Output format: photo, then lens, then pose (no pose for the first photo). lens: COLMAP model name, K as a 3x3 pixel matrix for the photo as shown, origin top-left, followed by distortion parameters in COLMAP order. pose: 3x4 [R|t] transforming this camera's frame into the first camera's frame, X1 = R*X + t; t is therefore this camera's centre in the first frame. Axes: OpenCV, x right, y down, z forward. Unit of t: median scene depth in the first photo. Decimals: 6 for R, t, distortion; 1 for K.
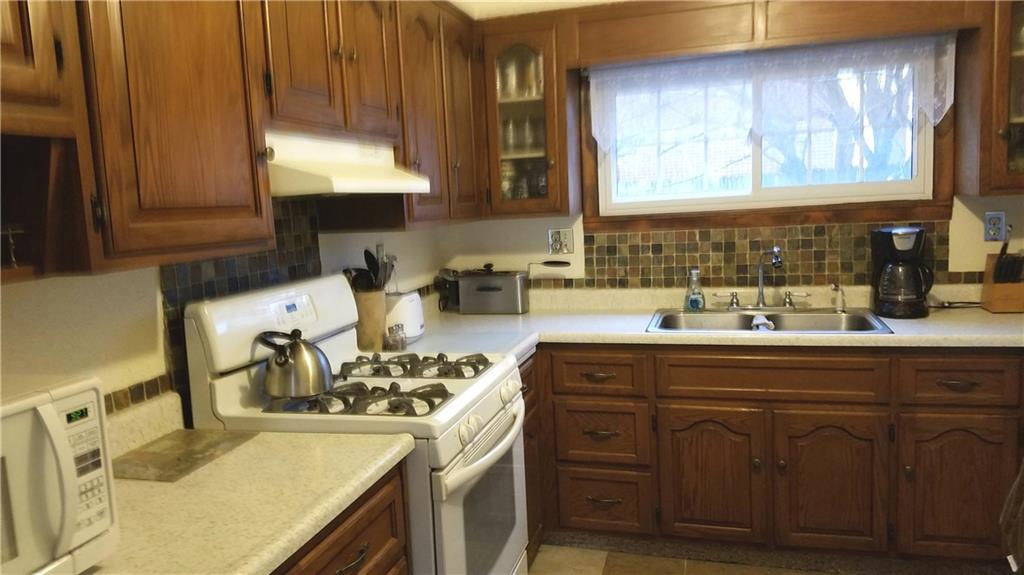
lens RADIAL K [[780.9, 0, 512.0], [0, 780.9, 287.5], [0, 0, 1]] dist [0.247774, -0.266930]
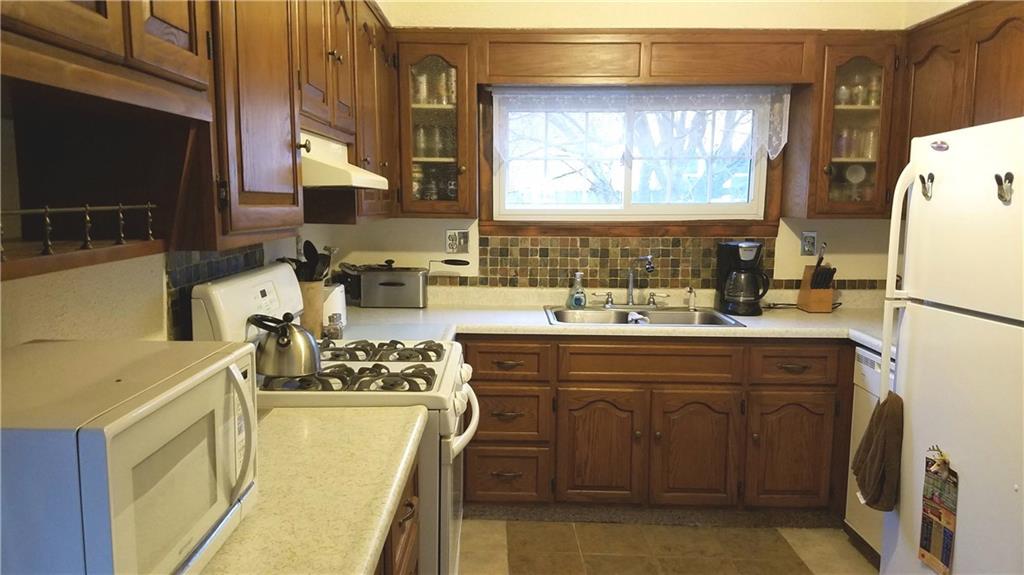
lens RADIAL K [[761.9, 0, 510.9], [0, 761.9, 299.0], [0, 0, 1]] dist [0.307326, 0.000122]
pose [[0.964037, 0.021590, 0.264891, -0.175091], [-0.024113, 0.999690, 0.006276, 0.013537], [-0.264674, -0.012438, 0.964258, -0.050696]]
